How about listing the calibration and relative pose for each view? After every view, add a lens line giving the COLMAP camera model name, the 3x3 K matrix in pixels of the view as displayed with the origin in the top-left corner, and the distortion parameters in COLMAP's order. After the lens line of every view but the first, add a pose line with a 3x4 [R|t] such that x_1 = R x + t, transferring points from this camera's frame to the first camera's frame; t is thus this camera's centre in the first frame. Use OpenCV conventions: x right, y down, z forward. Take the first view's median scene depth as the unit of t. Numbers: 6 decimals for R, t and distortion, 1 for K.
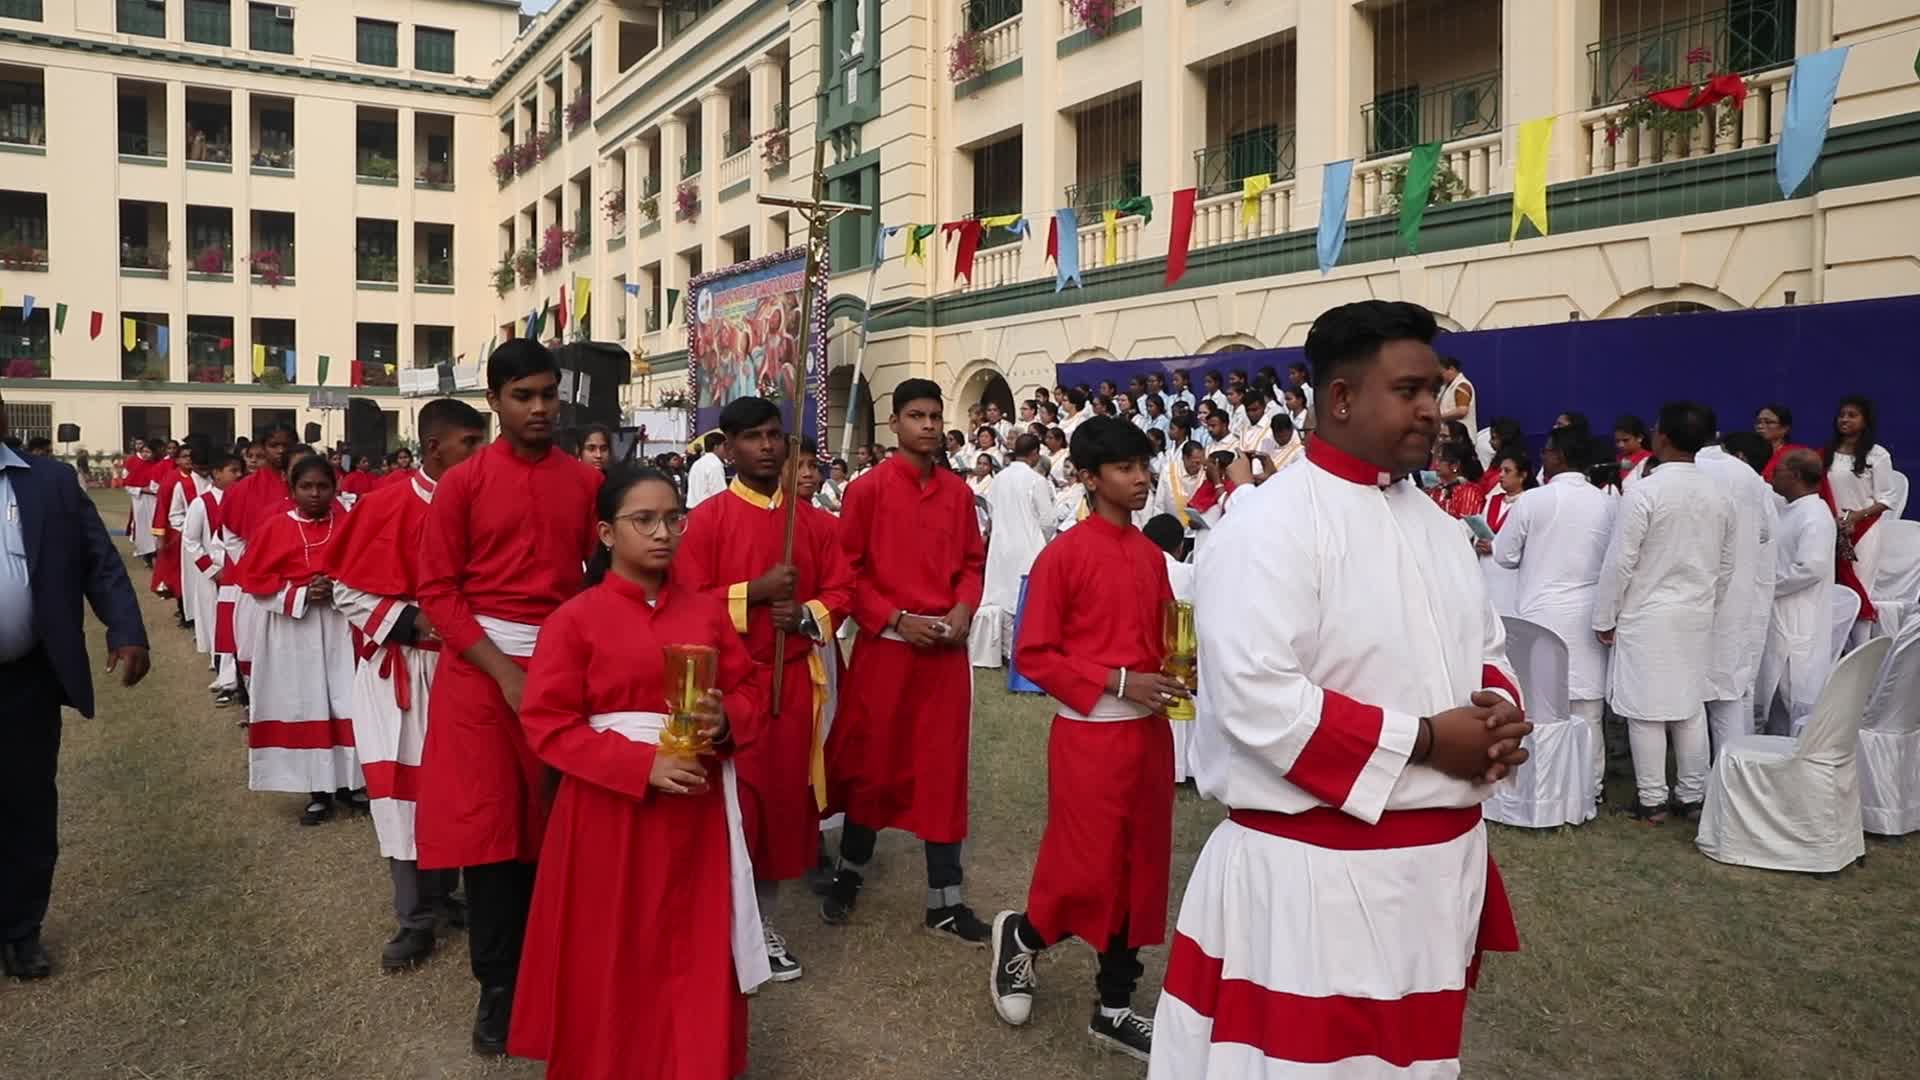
lens RADIAL K [[1429.9, 0, 961.0], [0, 1429.9, 536.5], [0, 0, 1]] dist [-0.019792, 0.001455]
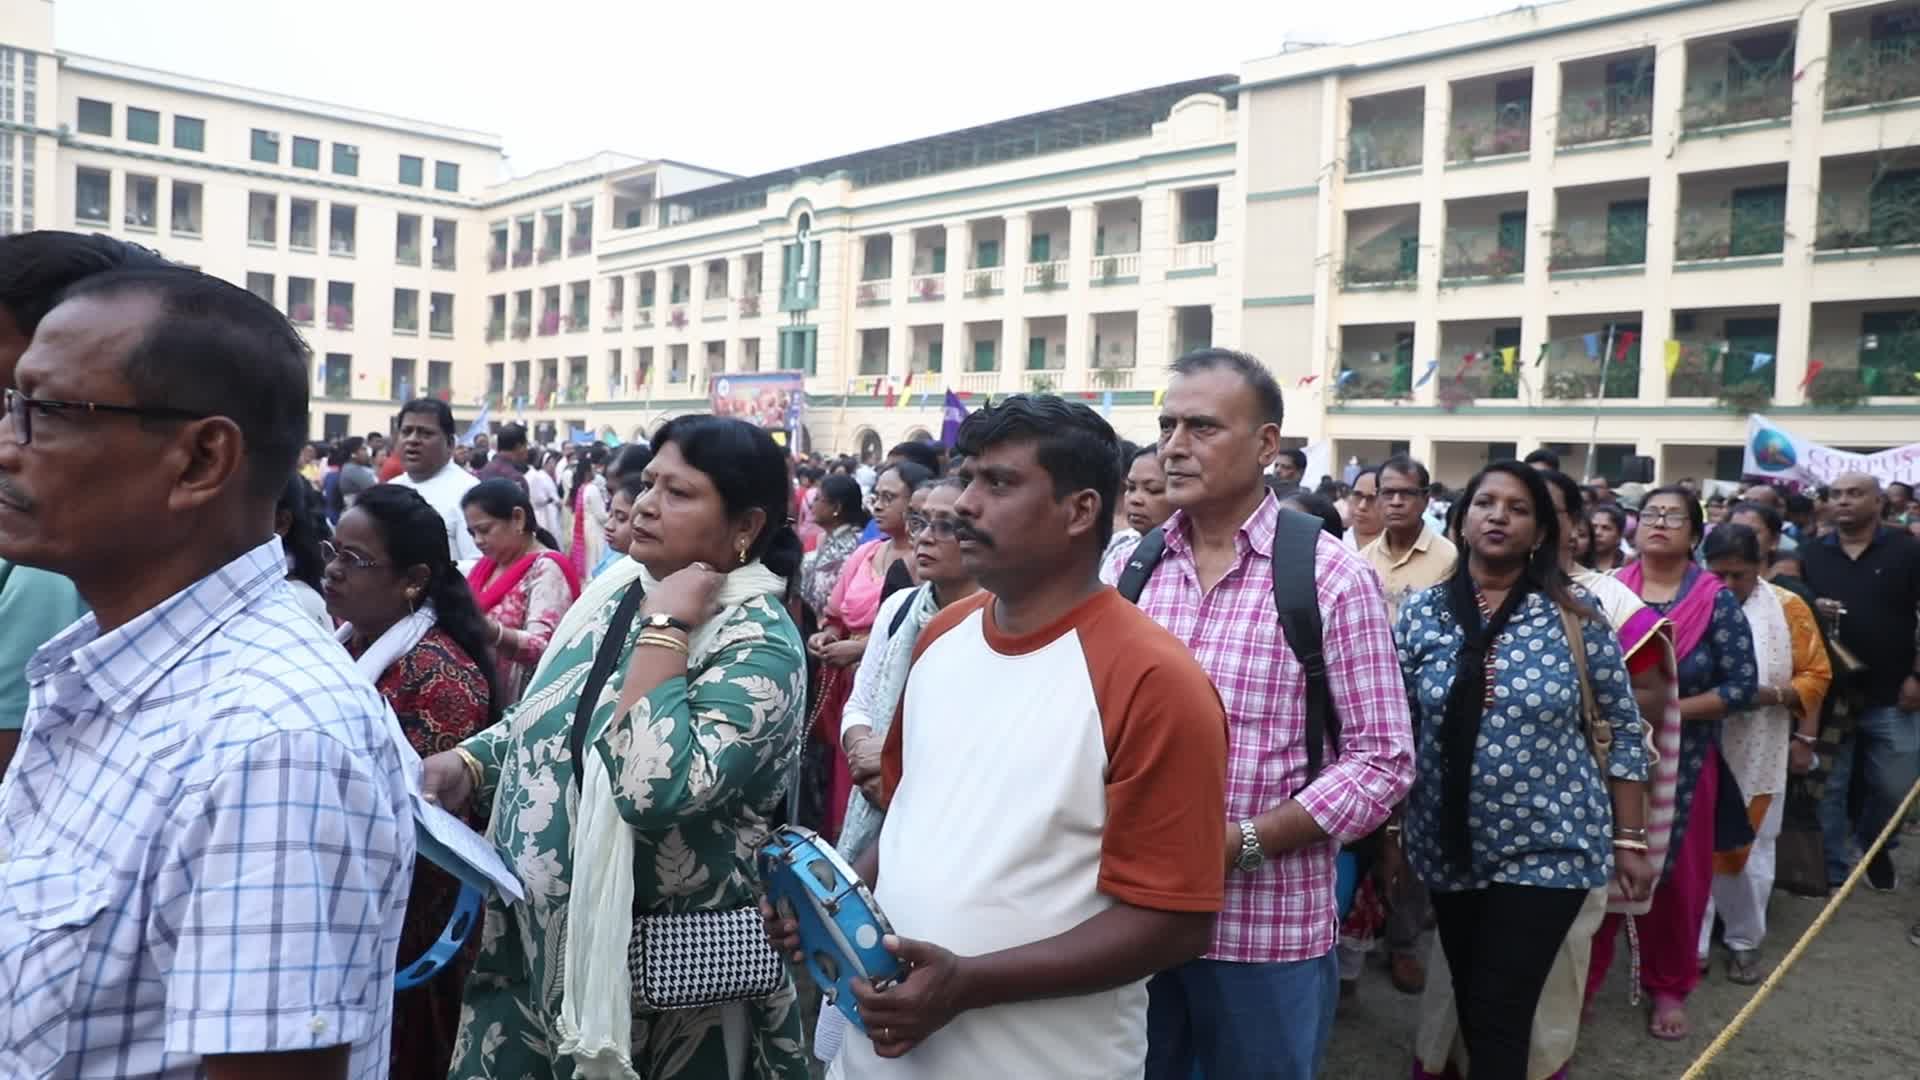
lens RADIAL K [[1429.9, 0, 959.5], [0, 1429.9, 534.6], [0, 0, 1]] dist [-0.019792, 0.001455]
pose [[0.979346, 0.028632, 0.200156, -0.142356], [-0.027807, 0.999589, -0.006930, 0.031537], [-0.200272, 0.001221, 0.979740, -0.618478]]
